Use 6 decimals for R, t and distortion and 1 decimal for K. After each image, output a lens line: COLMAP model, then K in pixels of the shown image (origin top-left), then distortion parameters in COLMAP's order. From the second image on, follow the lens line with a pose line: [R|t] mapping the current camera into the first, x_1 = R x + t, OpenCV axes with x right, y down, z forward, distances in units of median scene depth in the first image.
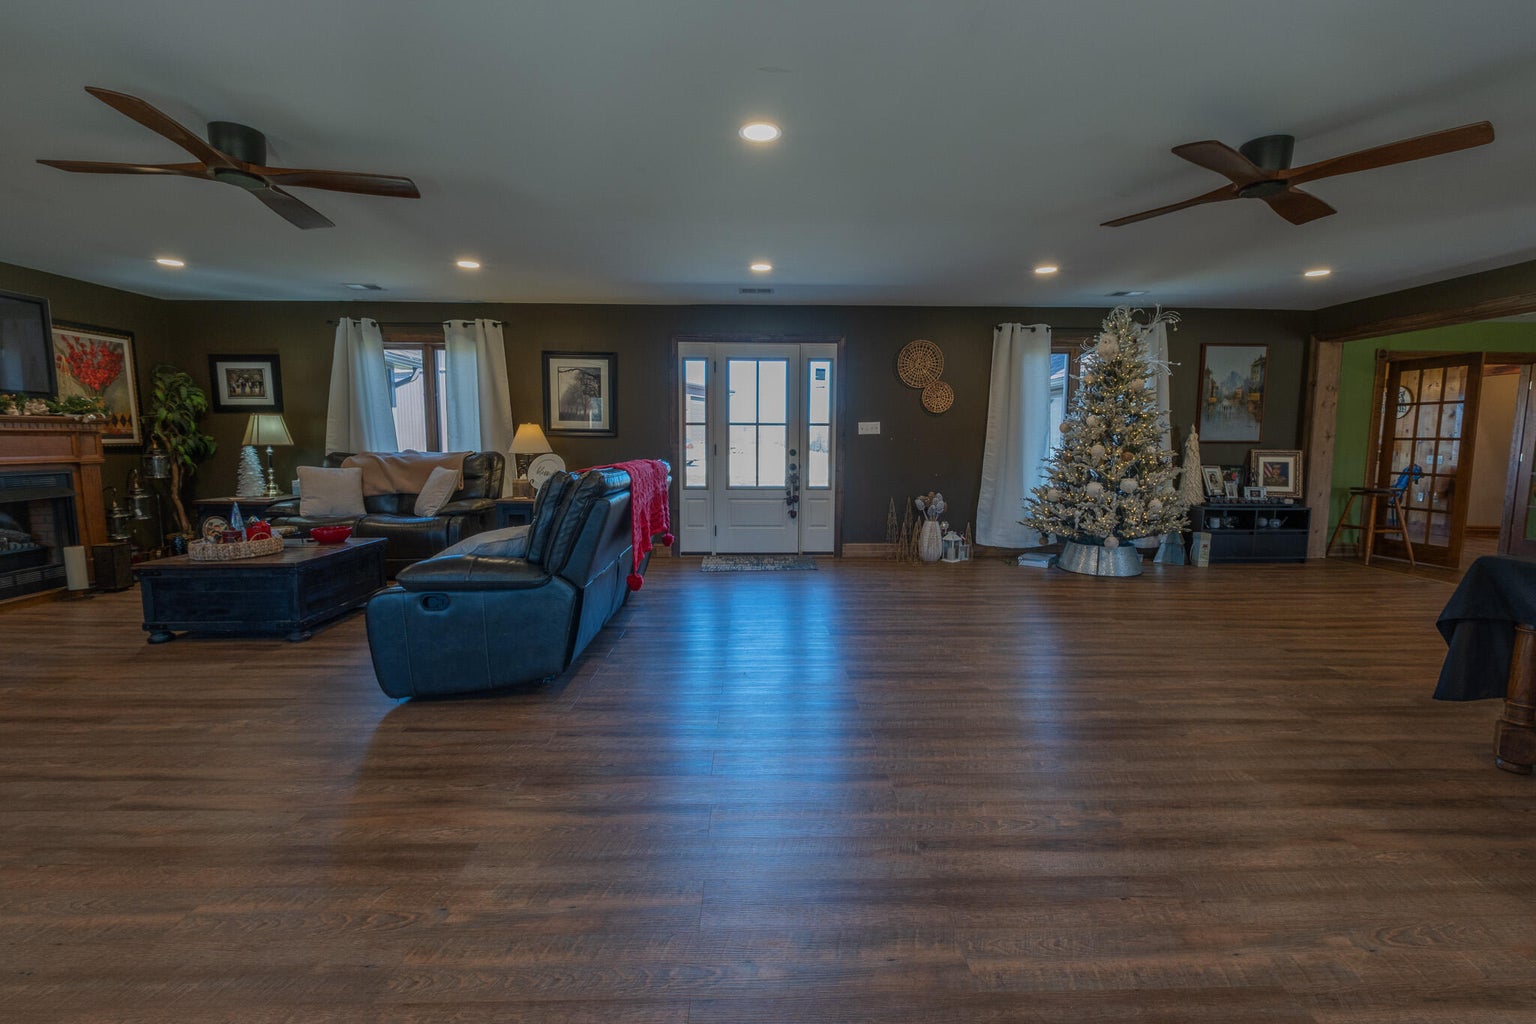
lens RADIAL K [[678.8, 0, 769.9], [0, 678.8, 522.7], [0, 0, 1]] dist [-0.003755, -0.000478]
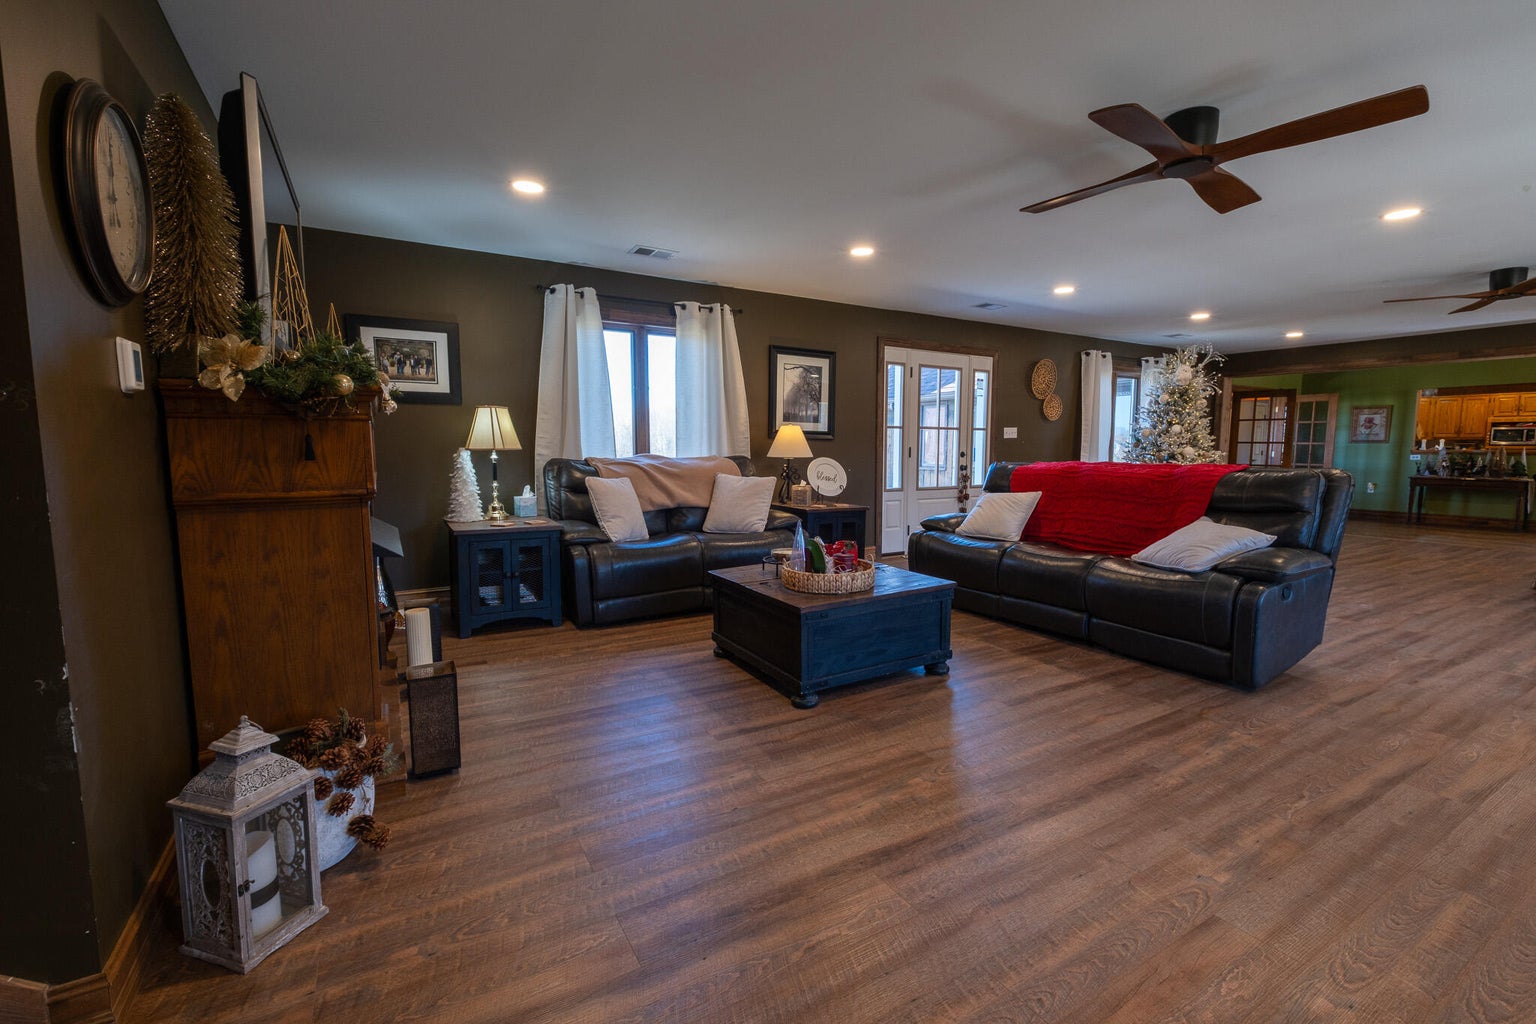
lens RADIAL K [[678.8, 0, 769.9], [0, 678.8, 522.7], [0, 0, 1]] dist [-0.003755, -0.000478]
pose [[0.865212, -0.057723, 0.498072, -0.806981], [0.059105, 0.998167, 0.013008, -0.027060], [-0.497910, 0.018184, 0.867038, 0.214876]]
